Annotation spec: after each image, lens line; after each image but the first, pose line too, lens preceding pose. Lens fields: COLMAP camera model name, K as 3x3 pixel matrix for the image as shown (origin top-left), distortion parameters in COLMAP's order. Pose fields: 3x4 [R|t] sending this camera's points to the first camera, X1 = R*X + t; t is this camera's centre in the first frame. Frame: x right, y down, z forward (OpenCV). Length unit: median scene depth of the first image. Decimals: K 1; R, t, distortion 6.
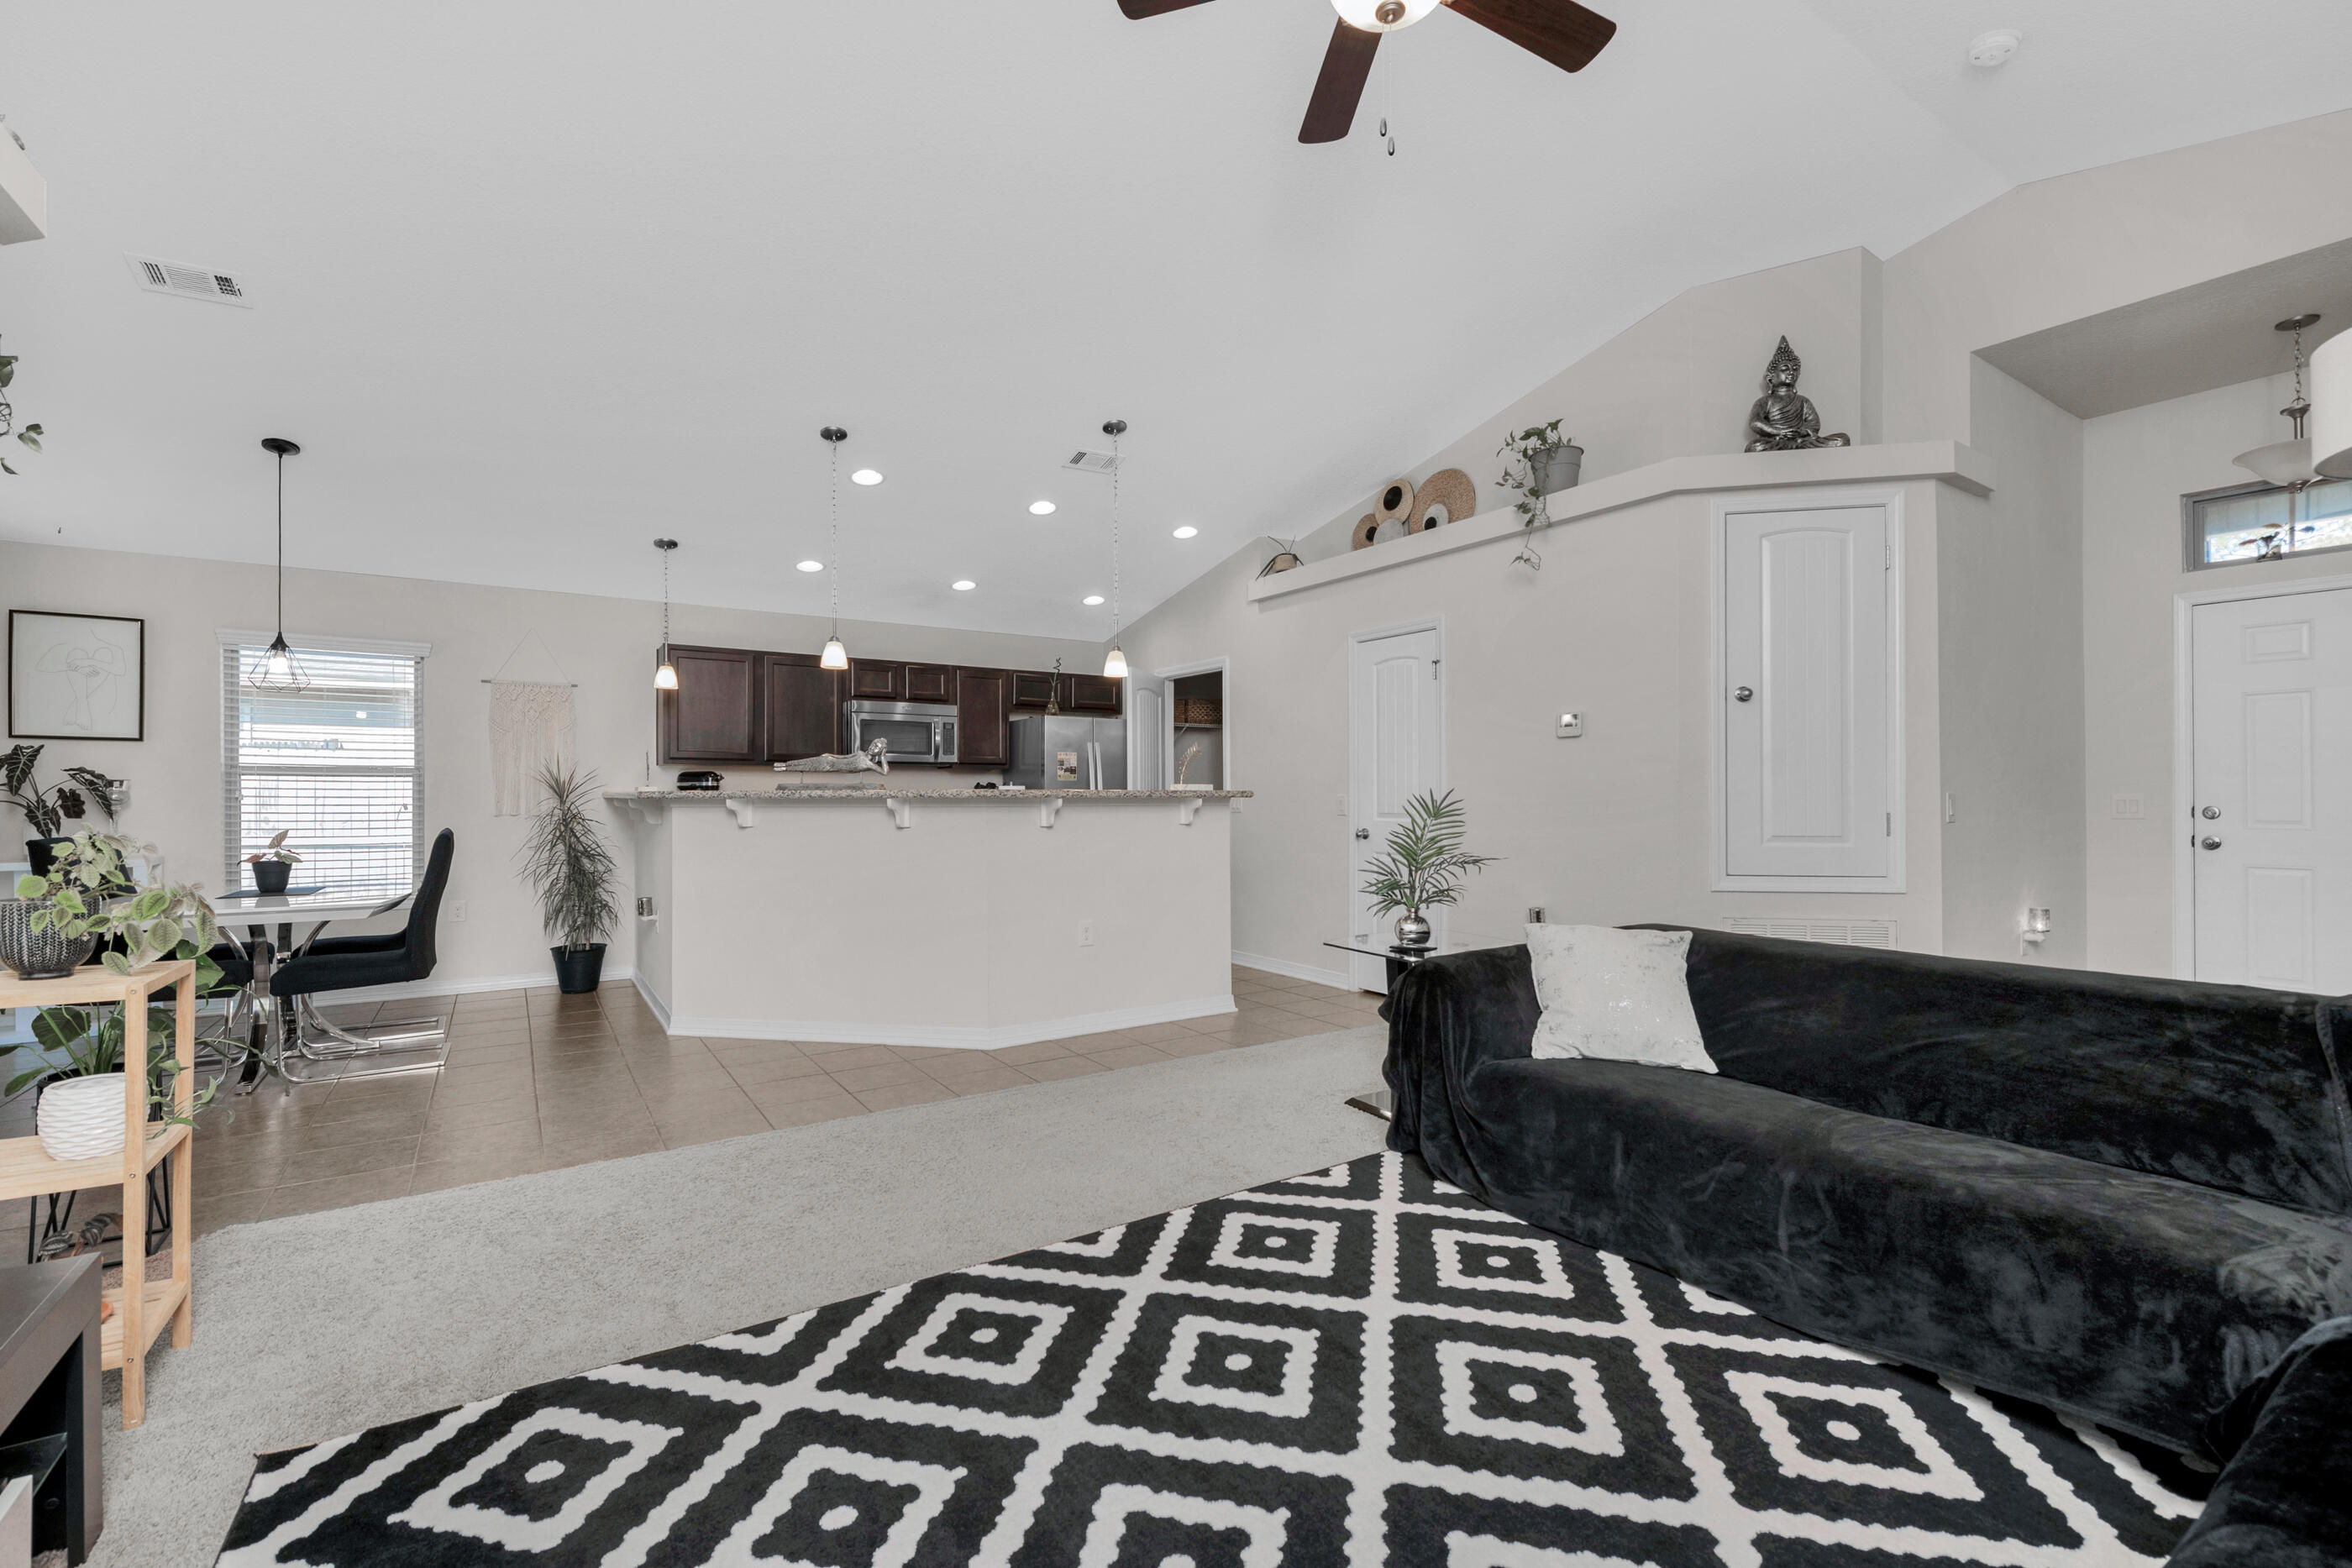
lens RADIAL K [[1000.4, 0, 1188.9], [0, 1000.4, 797.8], [0, 0, 1]] dist [0.009540, -0.003622]
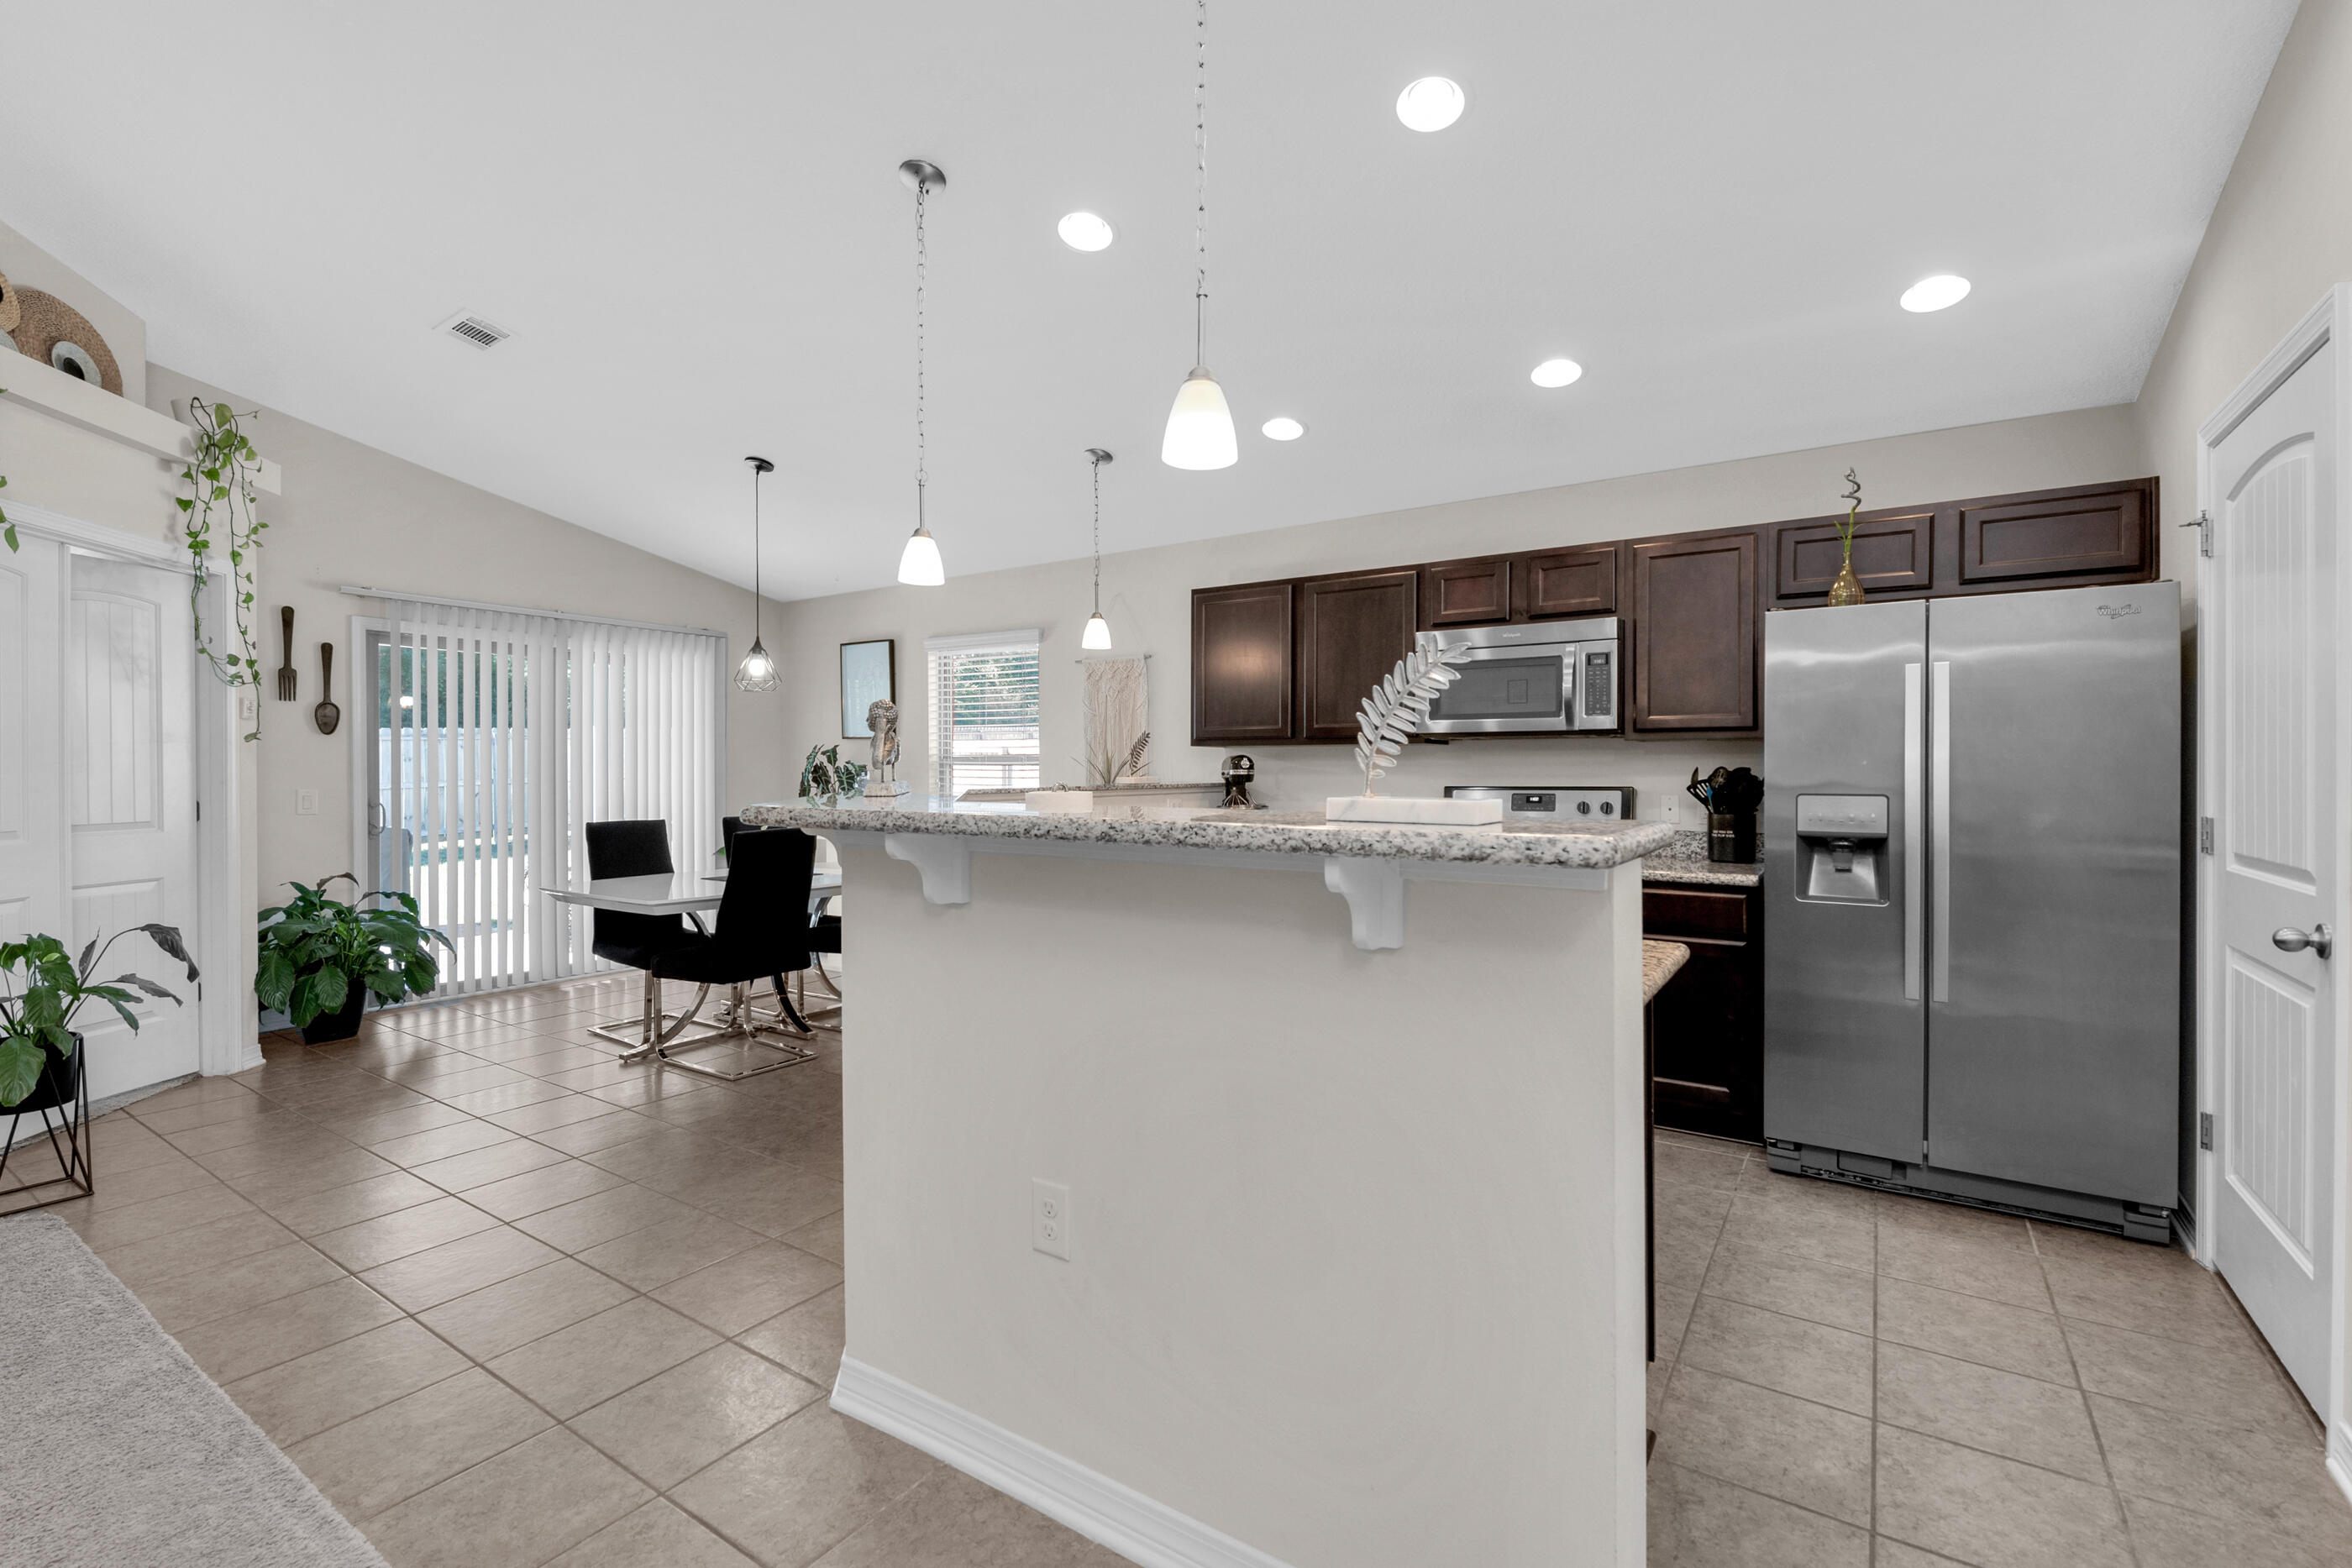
lens RADIAL K [[1042.0, 0, 1145.2], [0, 1042.0, 771.8], [0, 0, 1]] dist [0.004142, 0.000604]
pose [[0.380283, 0.003515, -0.924864, 0.205994], [-0.003449, 0.999991, 0.002382, -0.016326], [0.924864, 0.002284, 0.380291, 0.685769]]
